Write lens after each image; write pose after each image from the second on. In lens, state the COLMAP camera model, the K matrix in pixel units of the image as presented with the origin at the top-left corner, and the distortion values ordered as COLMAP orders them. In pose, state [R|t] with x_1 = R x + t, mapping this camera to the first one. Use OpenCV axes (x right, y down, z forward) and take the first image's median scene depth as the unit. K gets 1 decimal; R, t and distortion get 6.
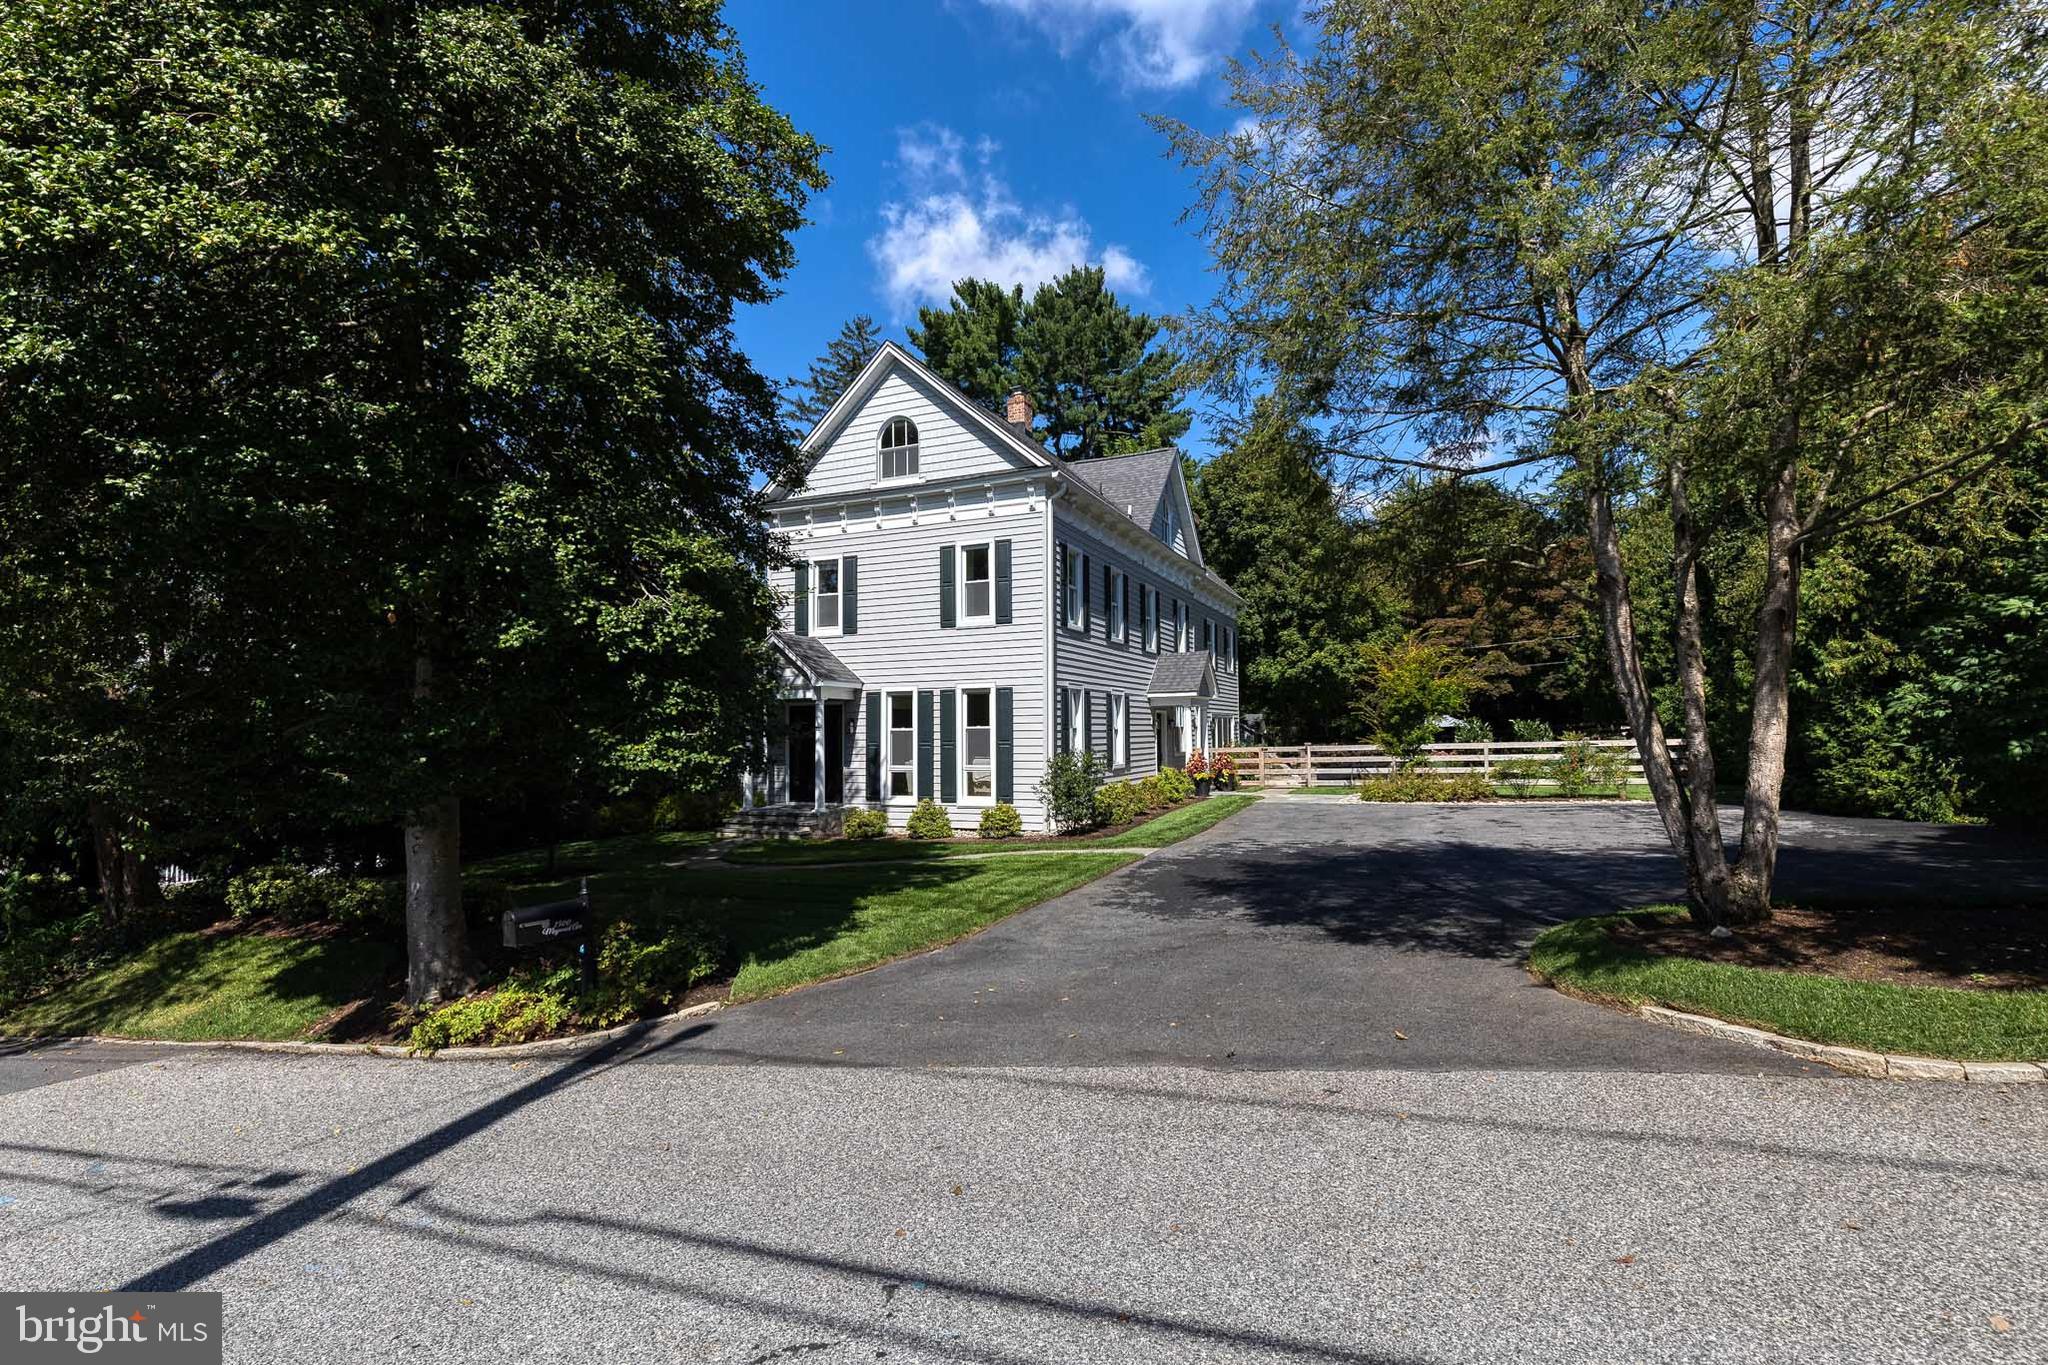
lens RADIAL K [[910.2, 0, 1071.0], [0, 910.2, 674.4], [0, 0, 1]] dist [0.004899, -0.000259]
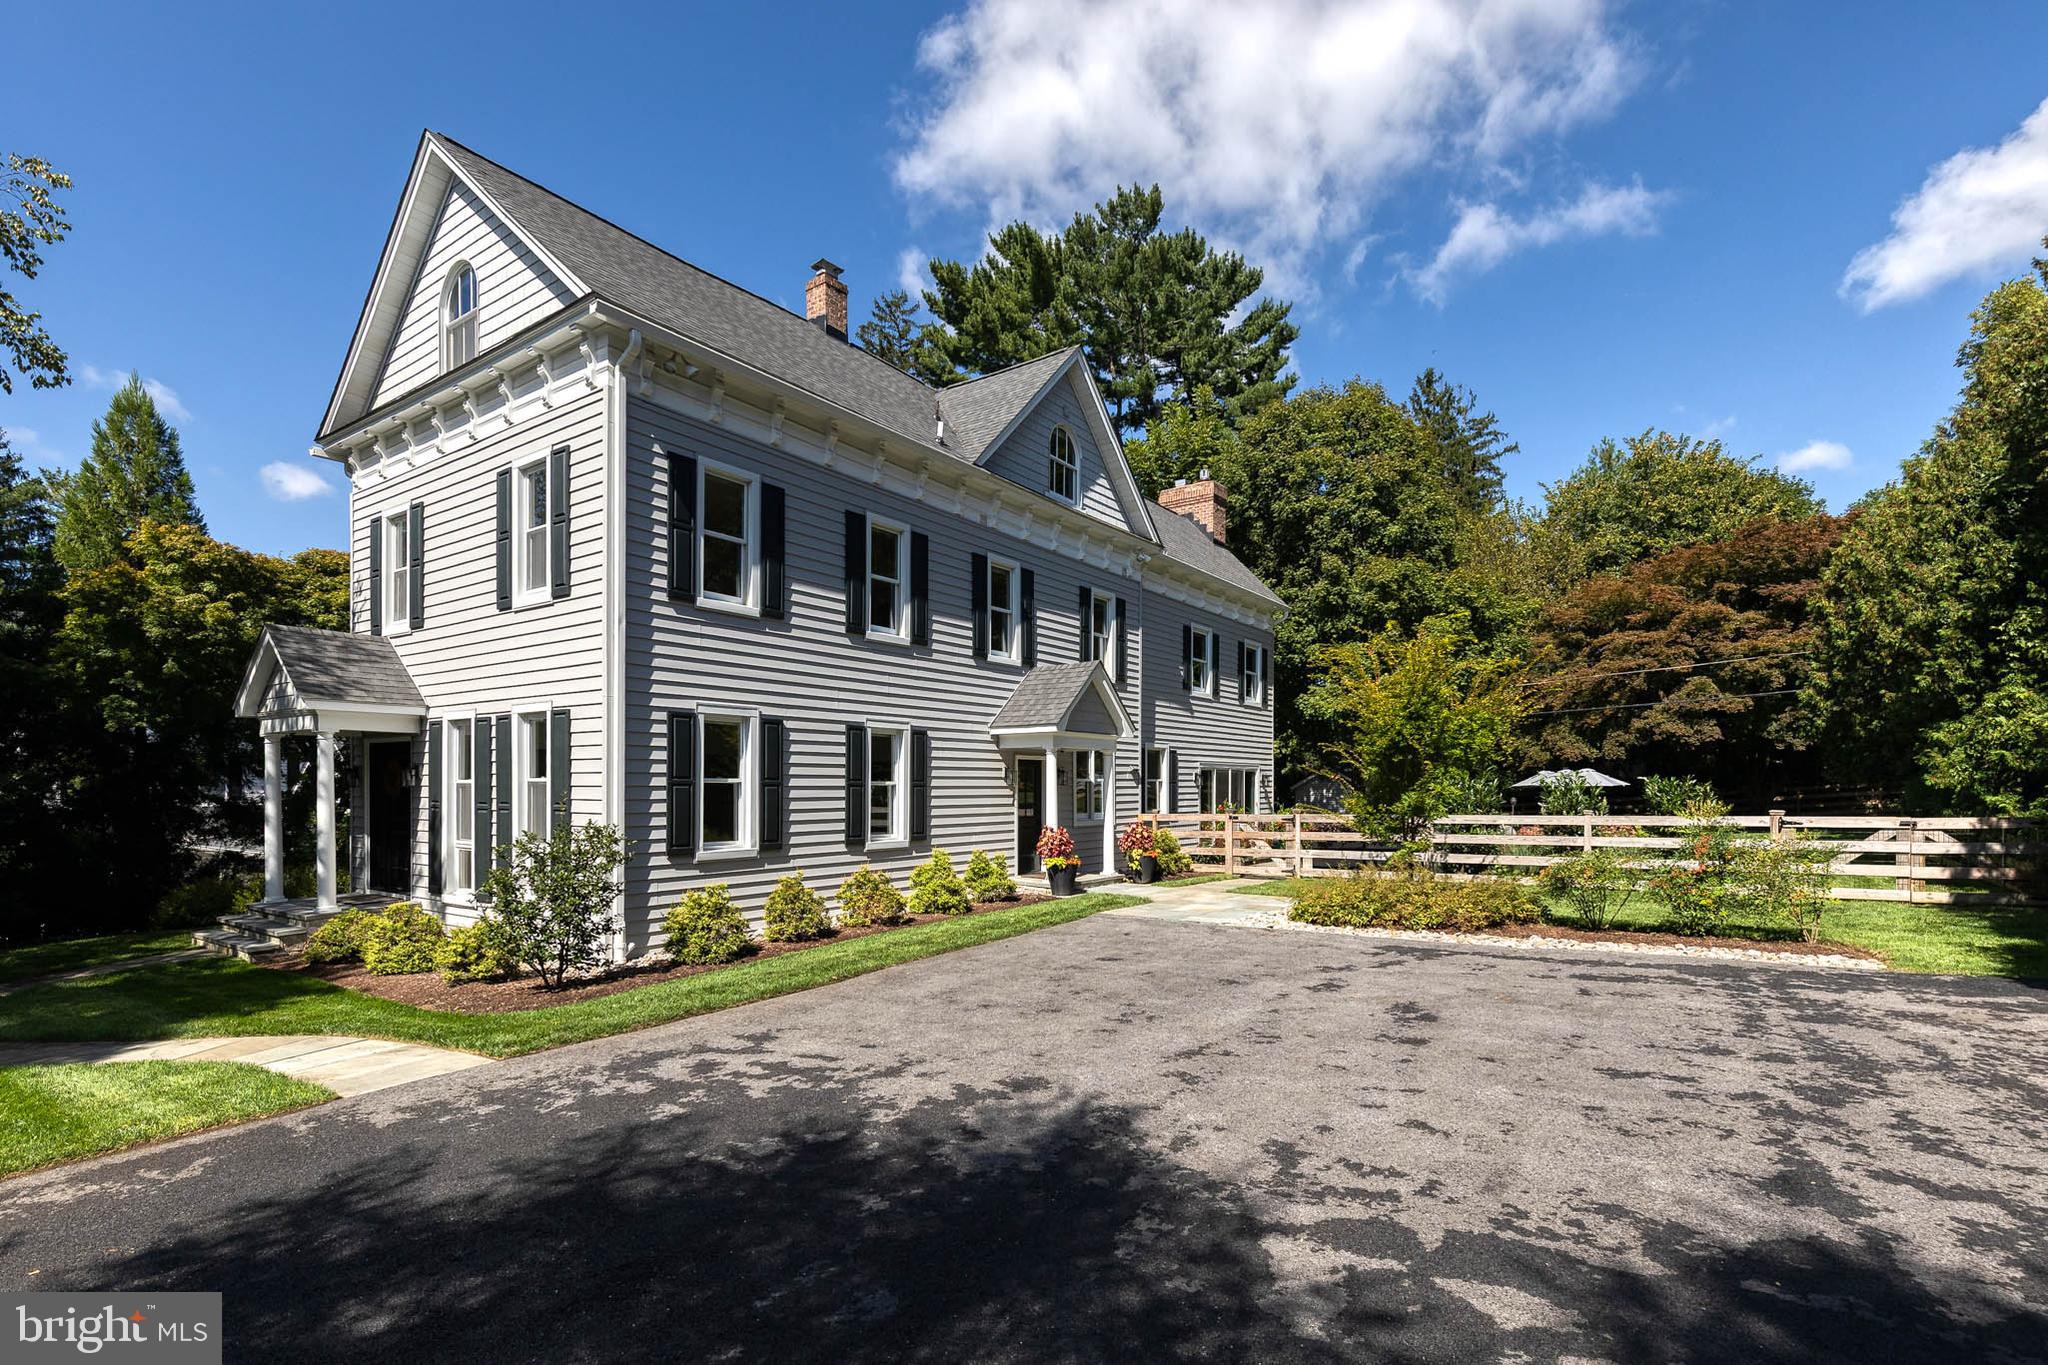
lens RADIAL K [[939.3, 0, 1073.5], [0, 939.3, 773.8], [0, 0, 1]] dist [0.005447, -0.003531]
pose [[0.978274, 0.010249, -0.207061, 0.342451], [0.000801, 0.998583, 0.053214, 0.021726], [0.207313, -0.052223, 0.976880, 0.462137]]
